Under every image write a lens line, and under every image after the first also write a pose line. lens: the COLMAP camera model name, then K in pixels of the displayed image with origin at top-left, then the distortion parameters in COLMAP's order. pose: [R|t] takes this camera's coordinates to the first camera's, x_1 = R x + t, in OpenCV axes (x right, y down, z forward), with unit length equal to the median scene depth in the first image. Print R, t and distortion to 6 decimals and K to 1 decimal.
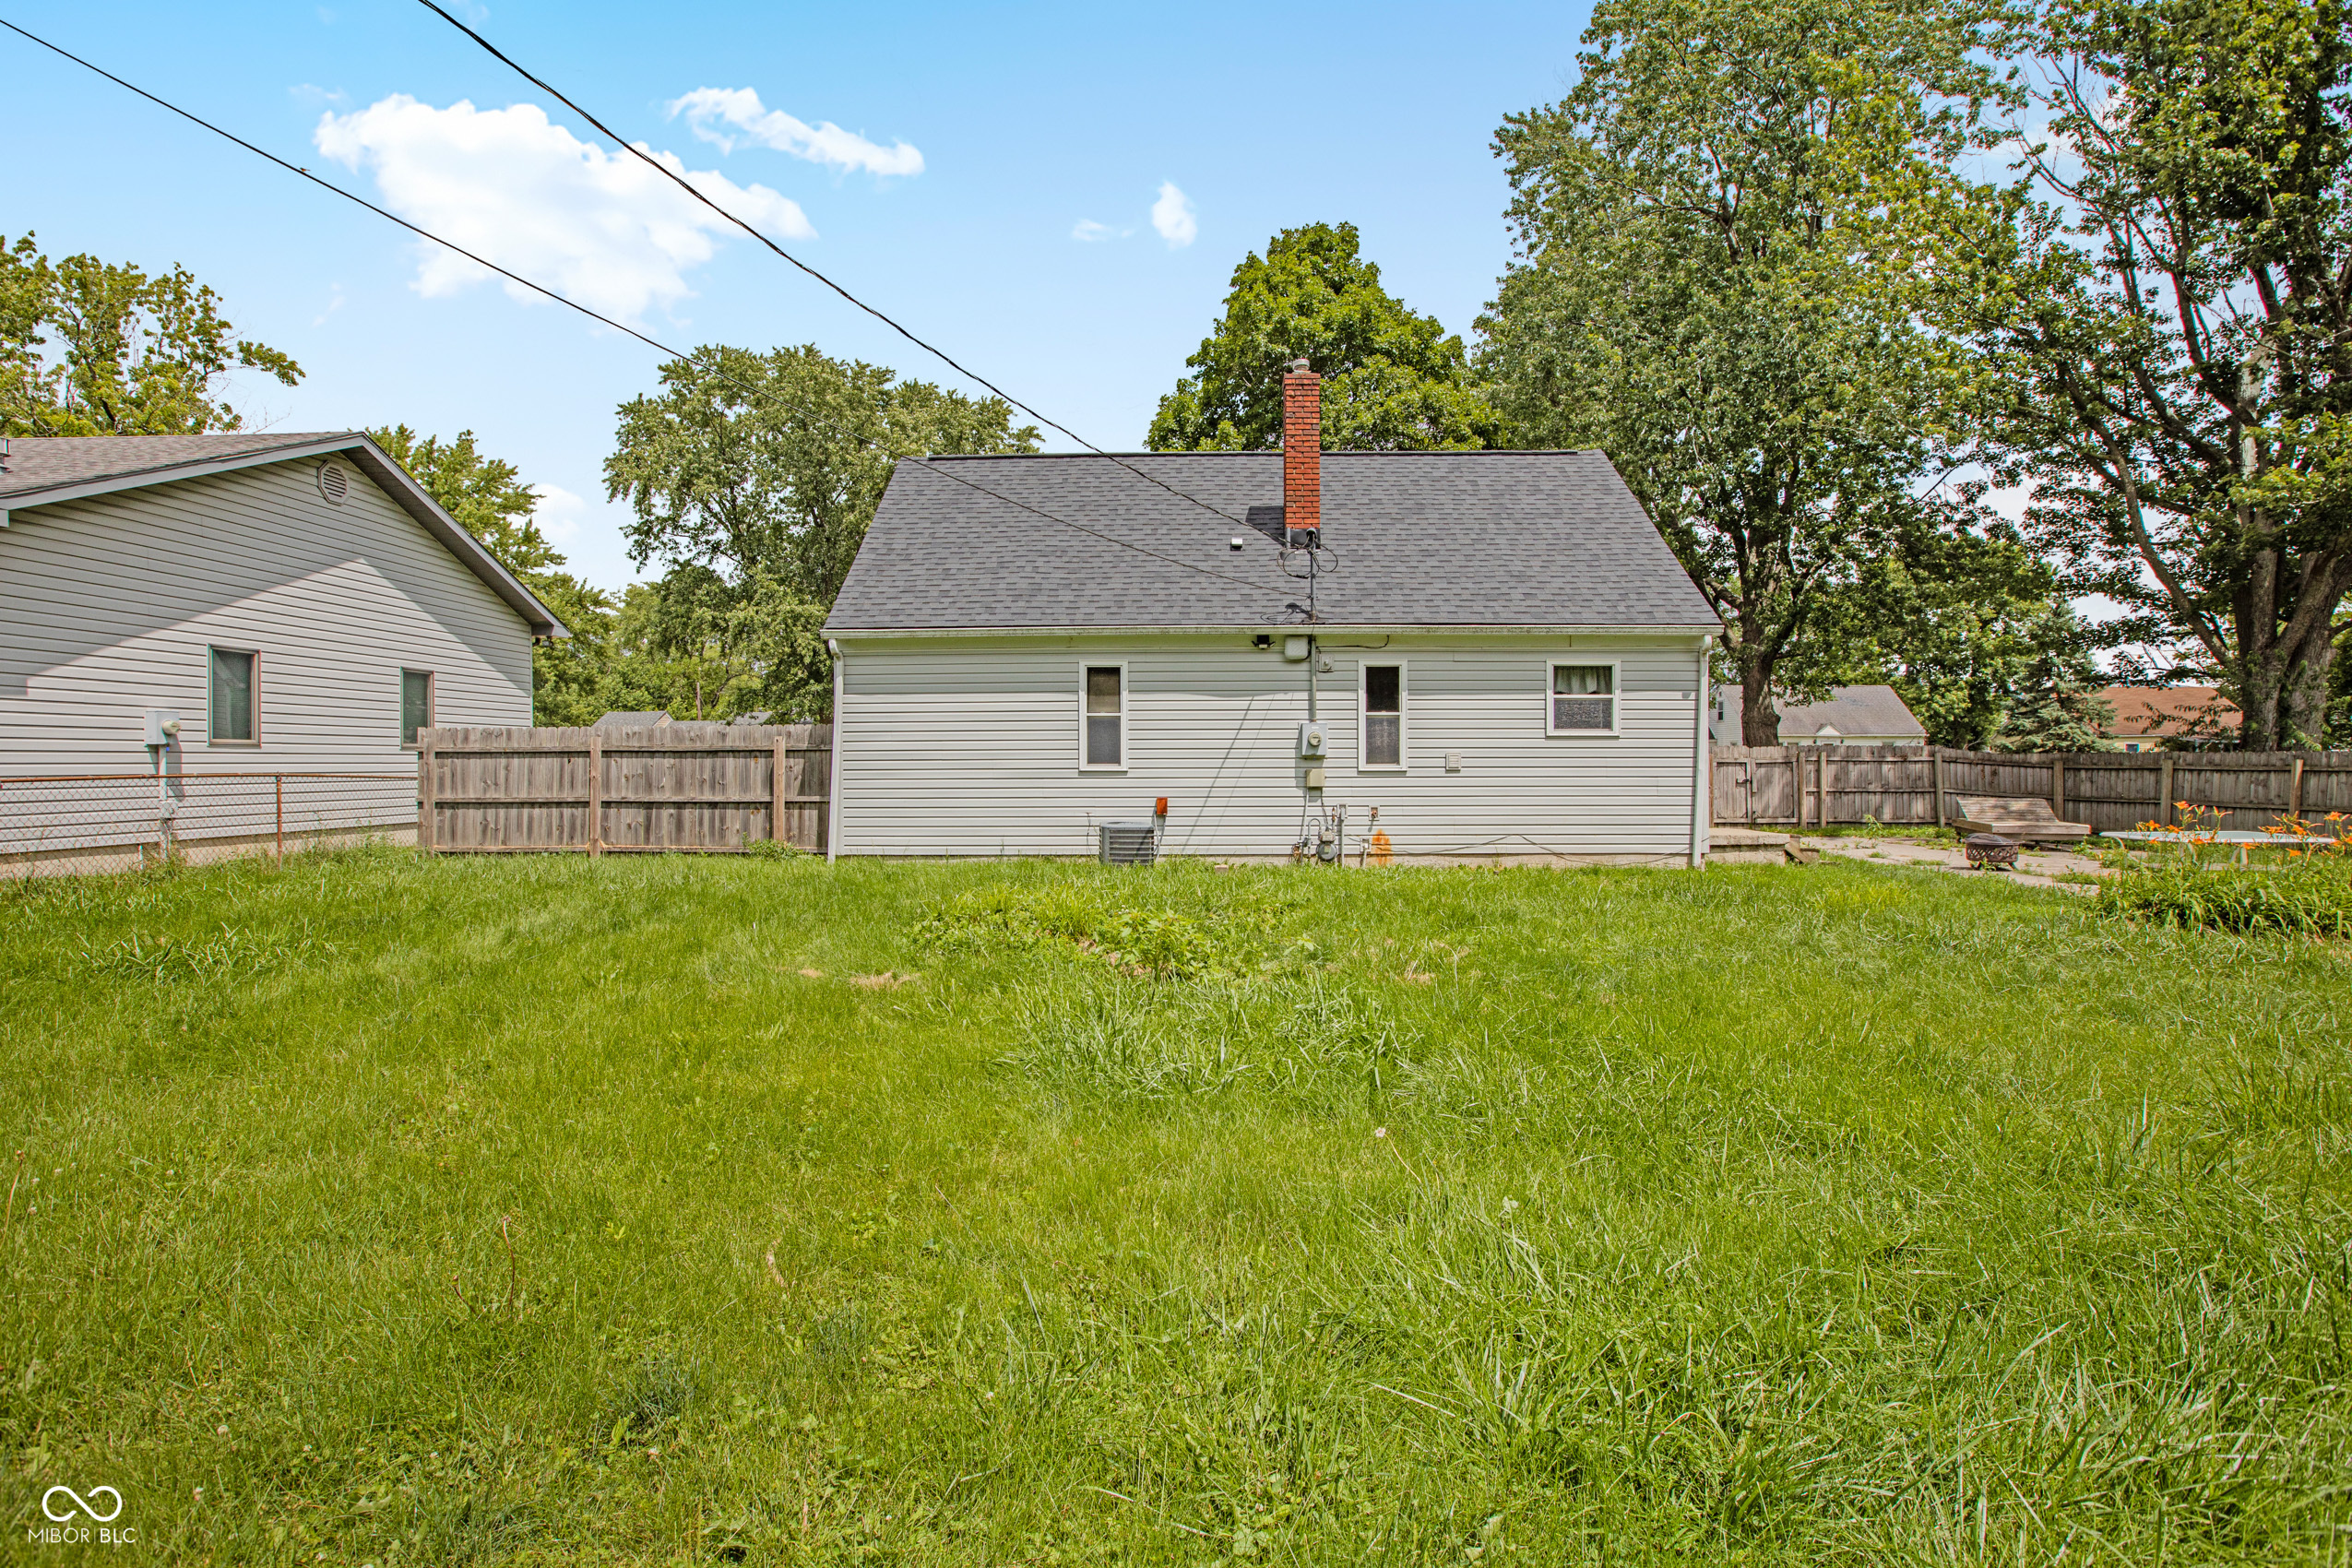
lens RADIAL K [[1134.0, 0, 1161.0], [0, 1134.0, 777.2], [0, 0, 1]] dist [-0.063571, 0.028988]
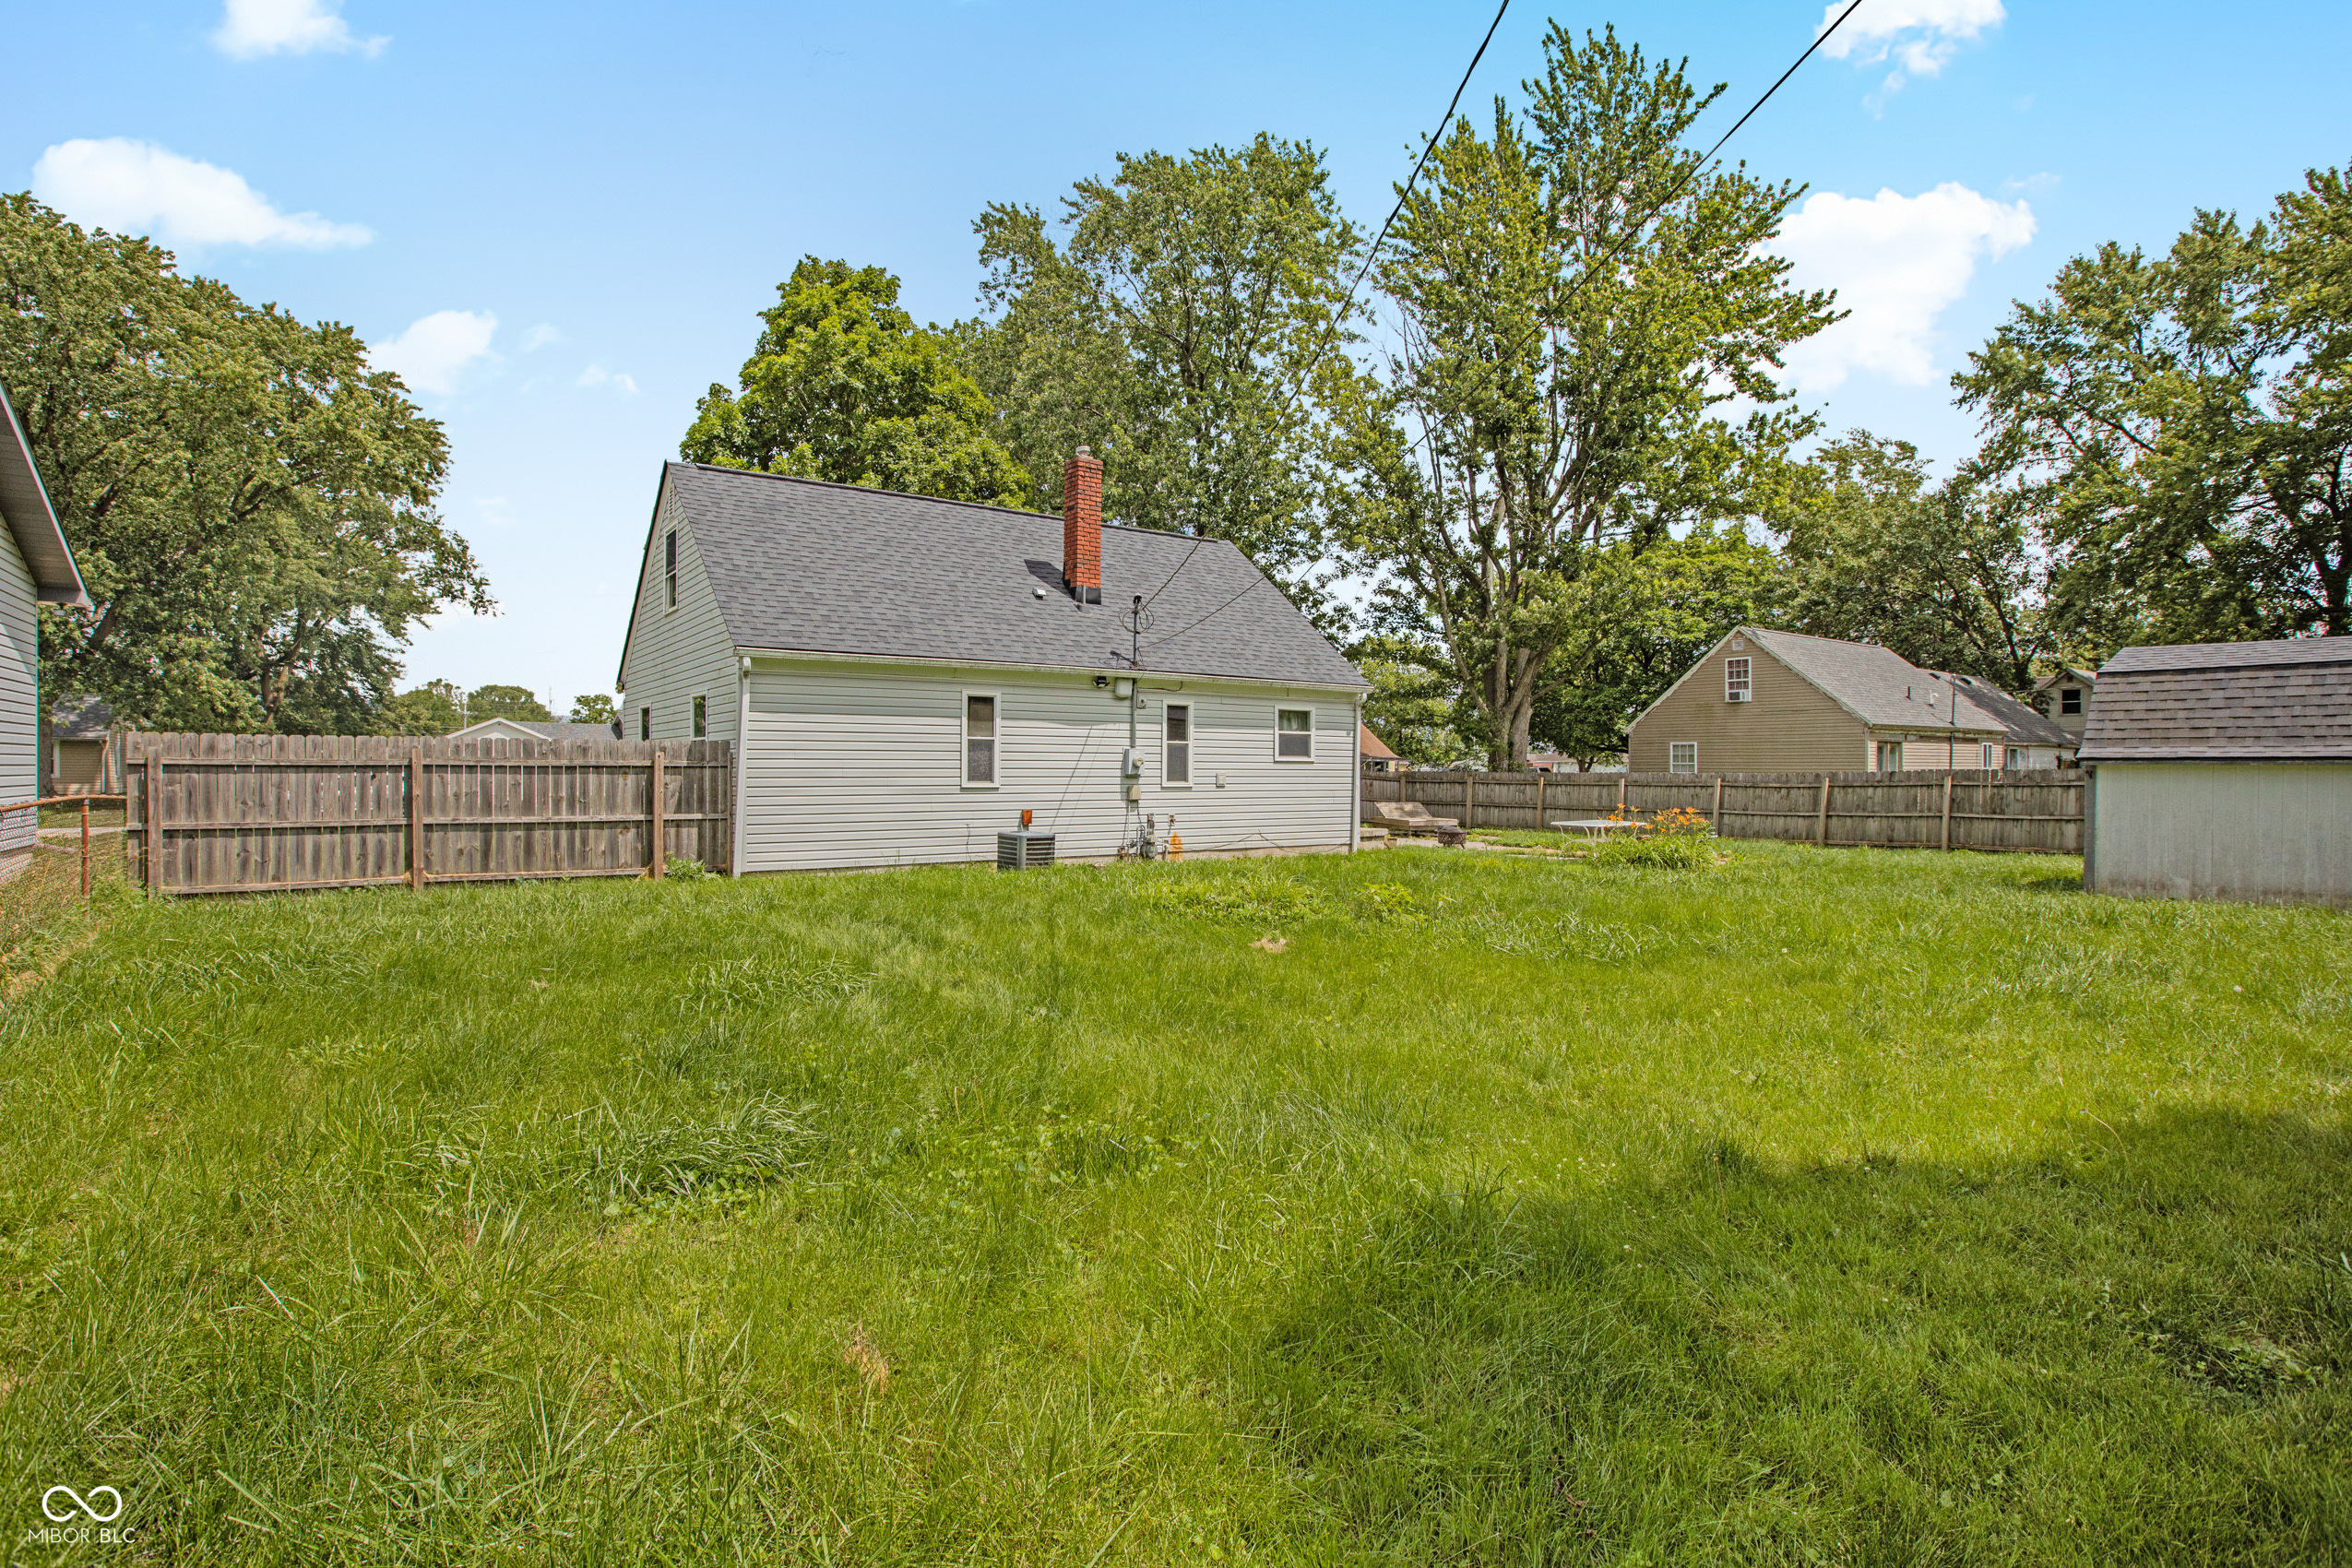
lens RADIAL K [[1134.0, 0, 1161.0], [0, 1134.0, 777.2], [0, 0, 1]] dist [-0.063571, 0.028988]
pose [[0.800657, 0.002000, 0.599120, -0.565060], [0.002718, 0.999972, -0.006972, -0.007069], [-0.599117, 0.007211, 0.800629, -0.020562]]
